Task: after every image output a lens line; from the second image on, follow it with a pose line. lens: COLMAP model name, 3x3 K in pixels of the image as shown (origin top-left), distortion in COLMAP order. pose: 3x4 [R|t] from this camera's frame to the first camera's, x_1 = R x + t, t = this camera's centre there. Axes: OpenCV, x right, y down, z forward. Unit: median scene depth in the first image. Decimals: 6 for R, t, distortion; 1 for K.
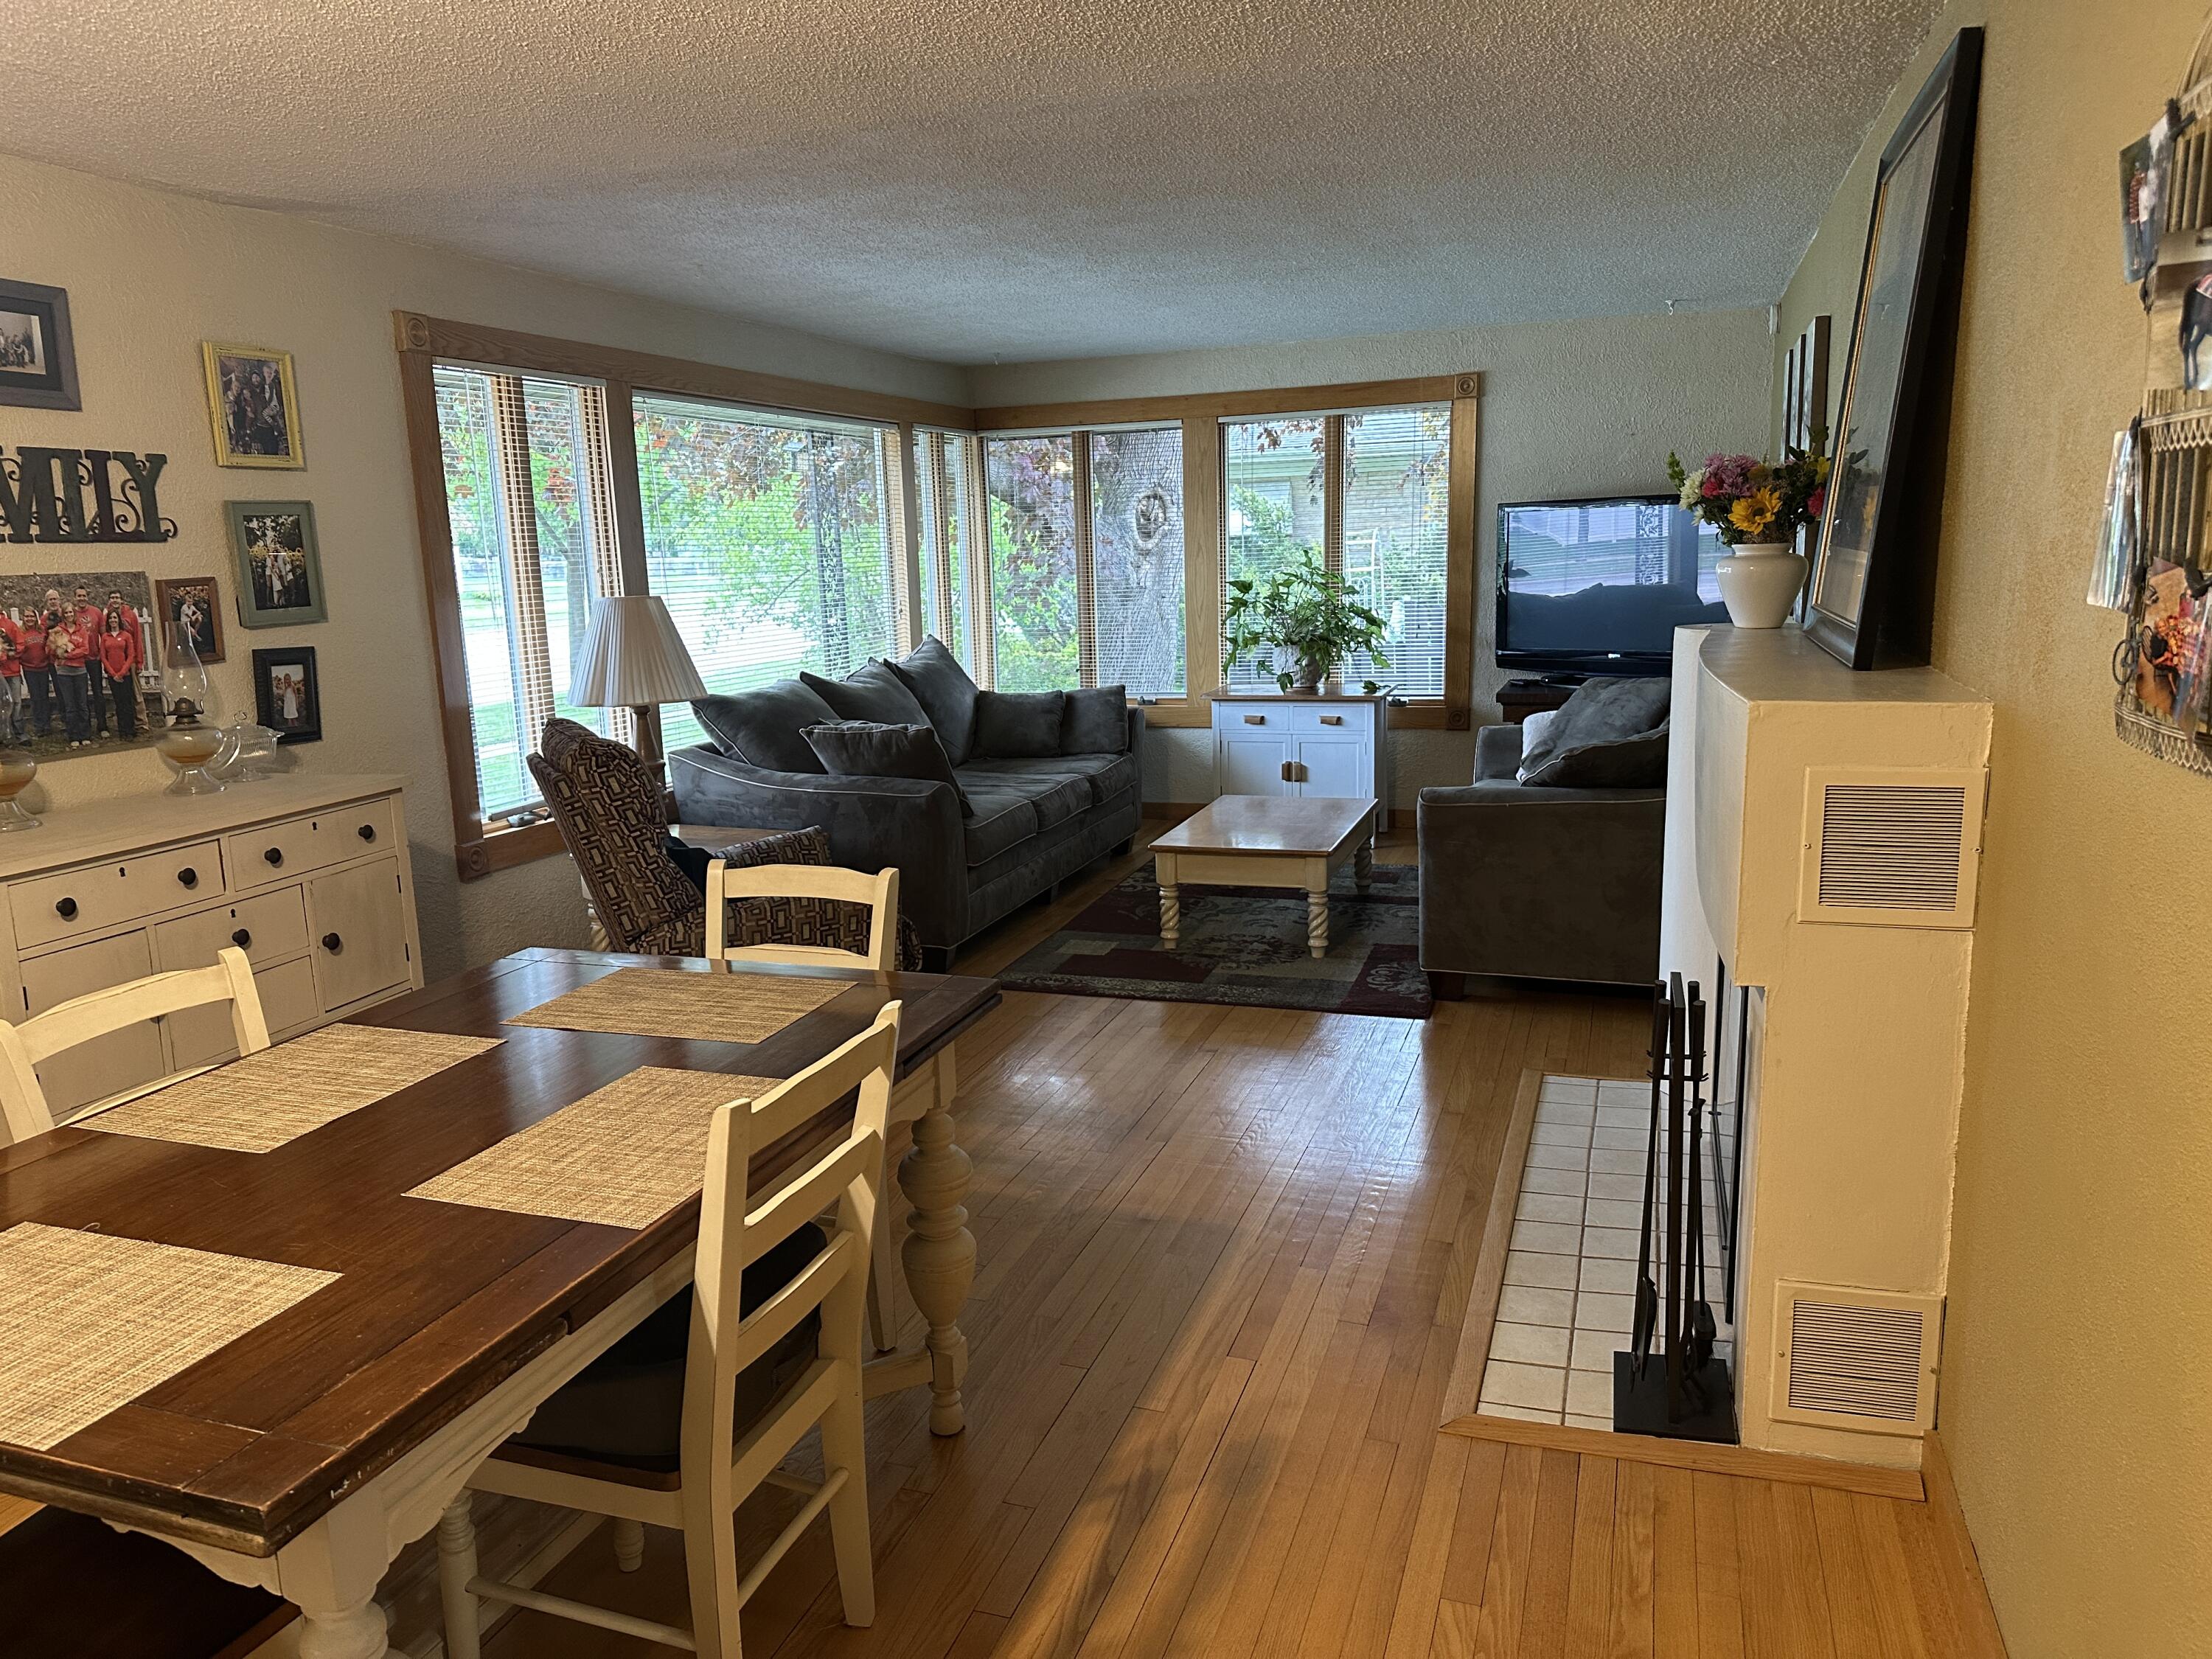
lens RADIAL K [[1553.8, 0, 1091.2], [0, 1553.8, 826.5], [0, 0, 1]] dist [0.039089, -0.008476]
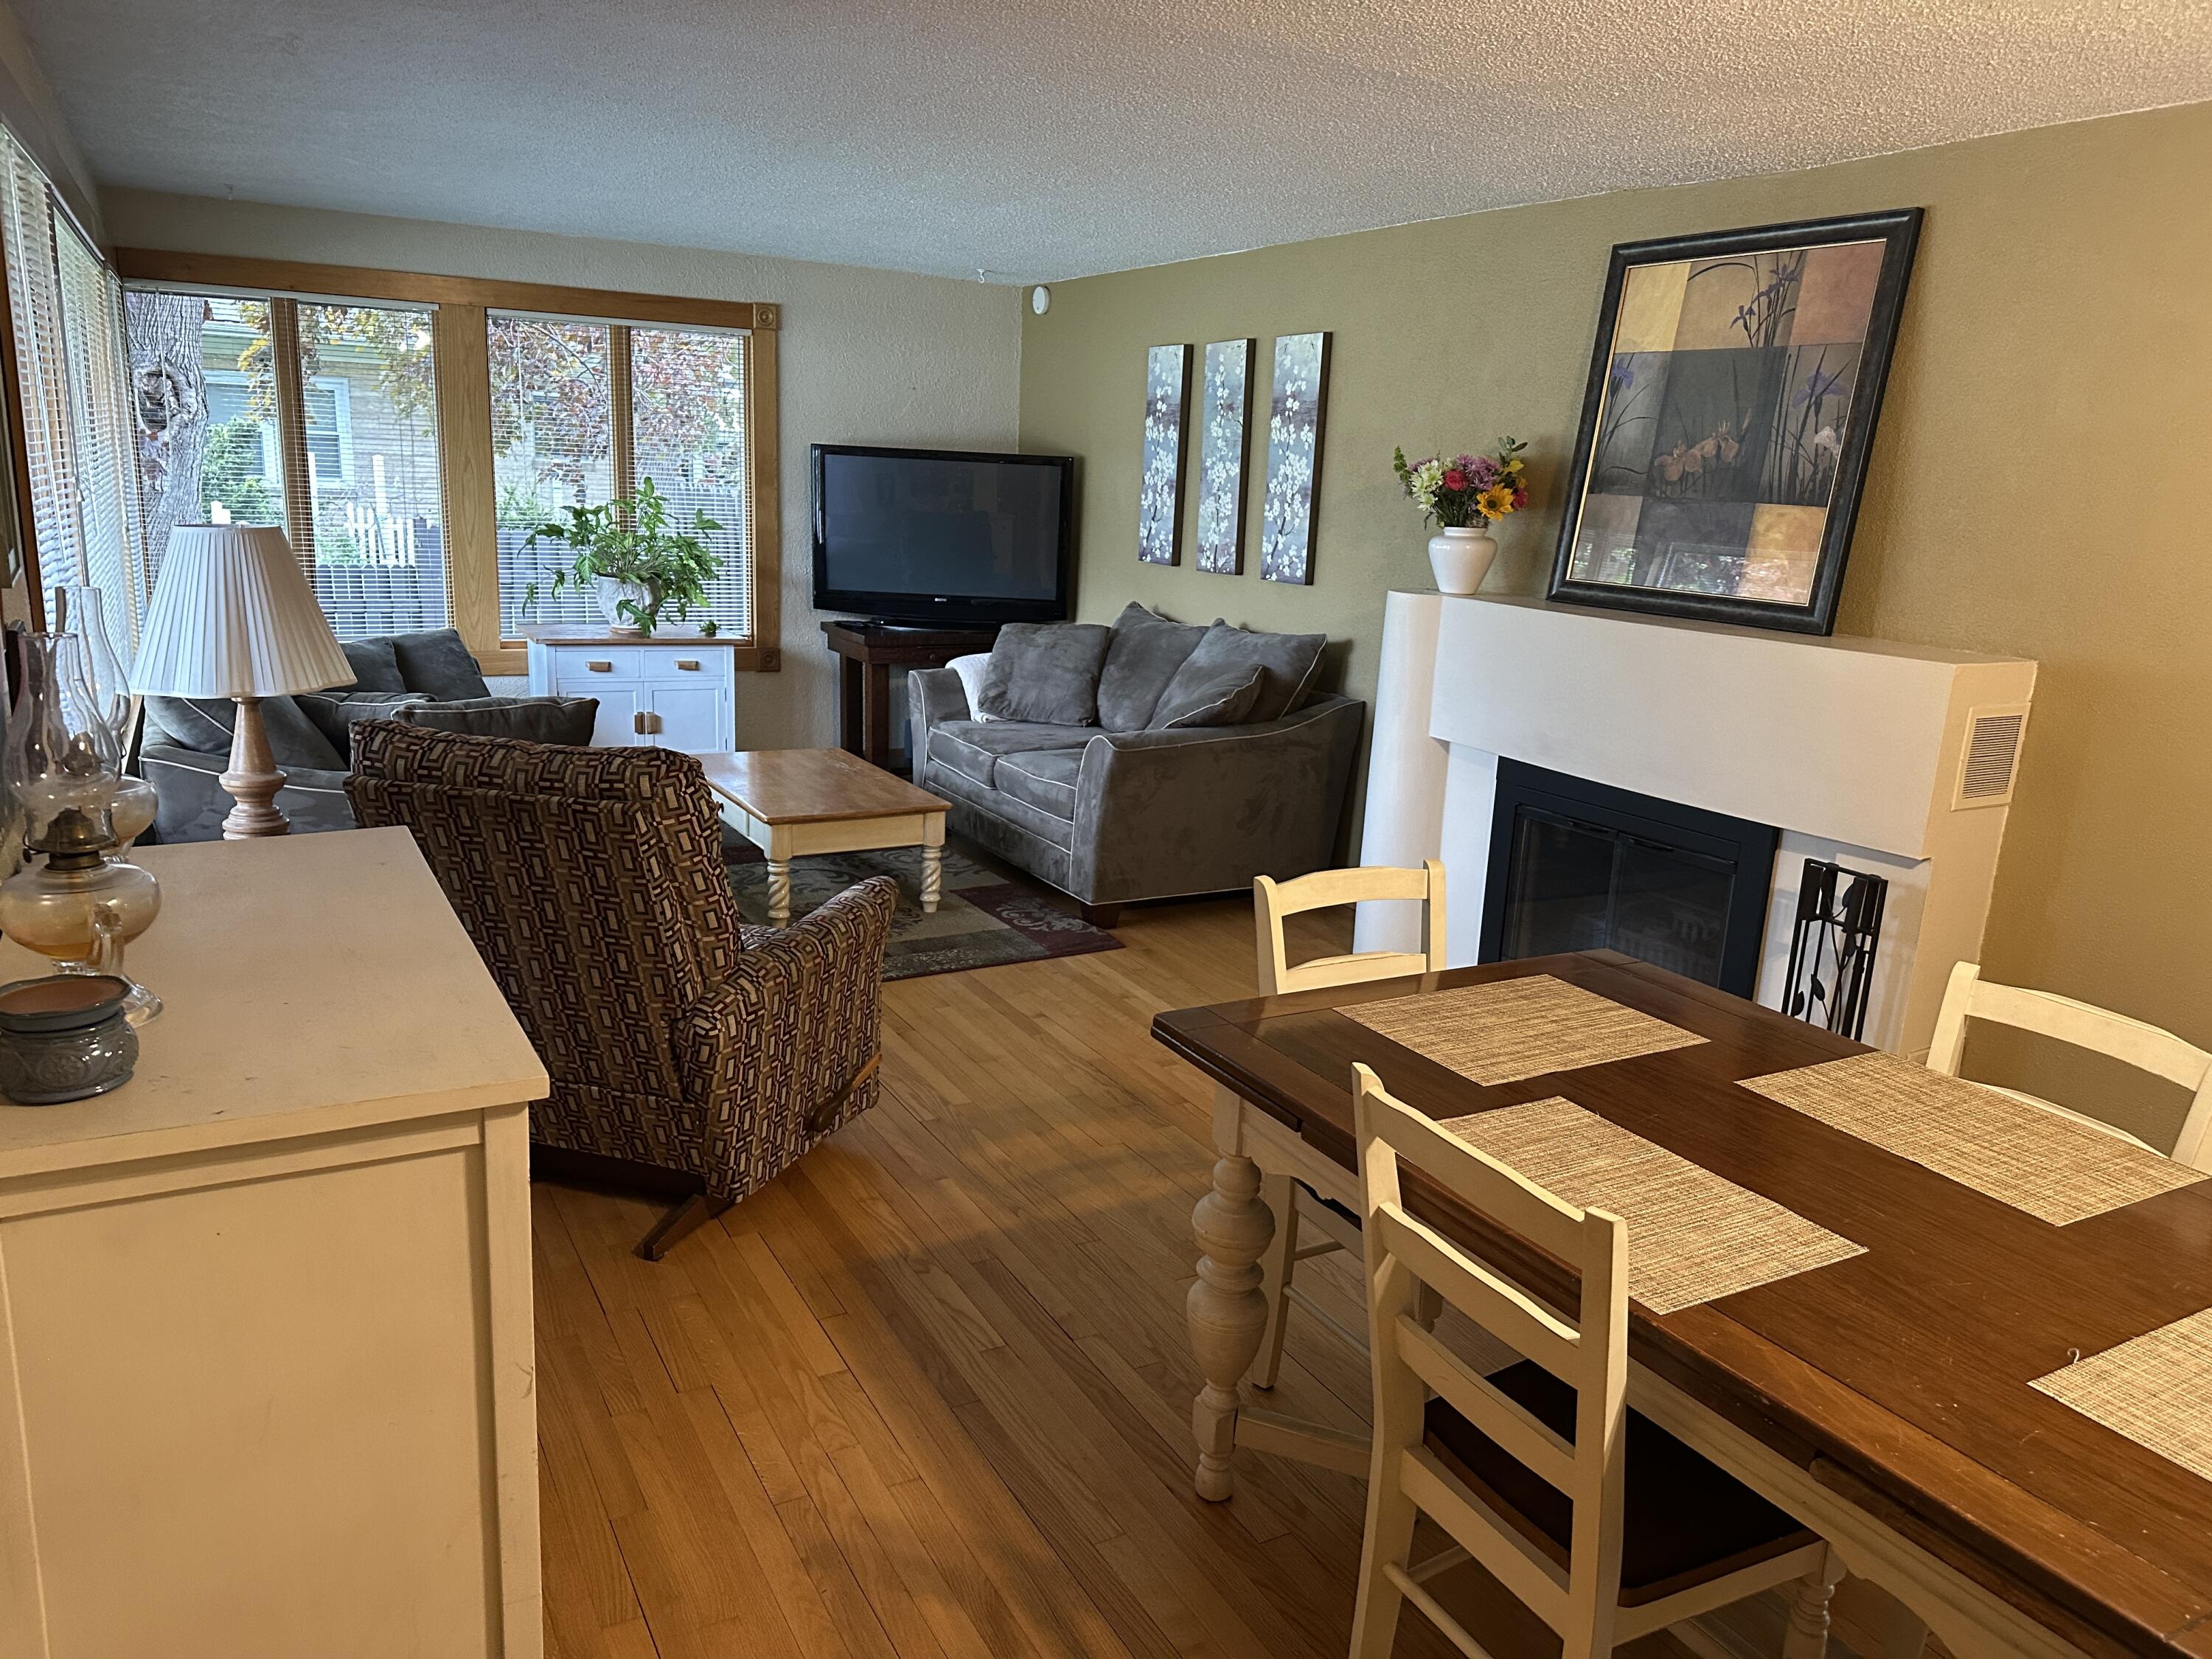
lens RADIAL K [[1553.8, 0, 1093.2], [0, 1553.8, 830.4], [0, 0, 1]] dist [0.039089, -0.008476]
pose [[0.664106, -0.111744, 0.739241, -0.707525], [0.069844, 0.993716, 0.087465, -0.064695], [-0.744369, -0.006455, 0.667737, 0.366042]]
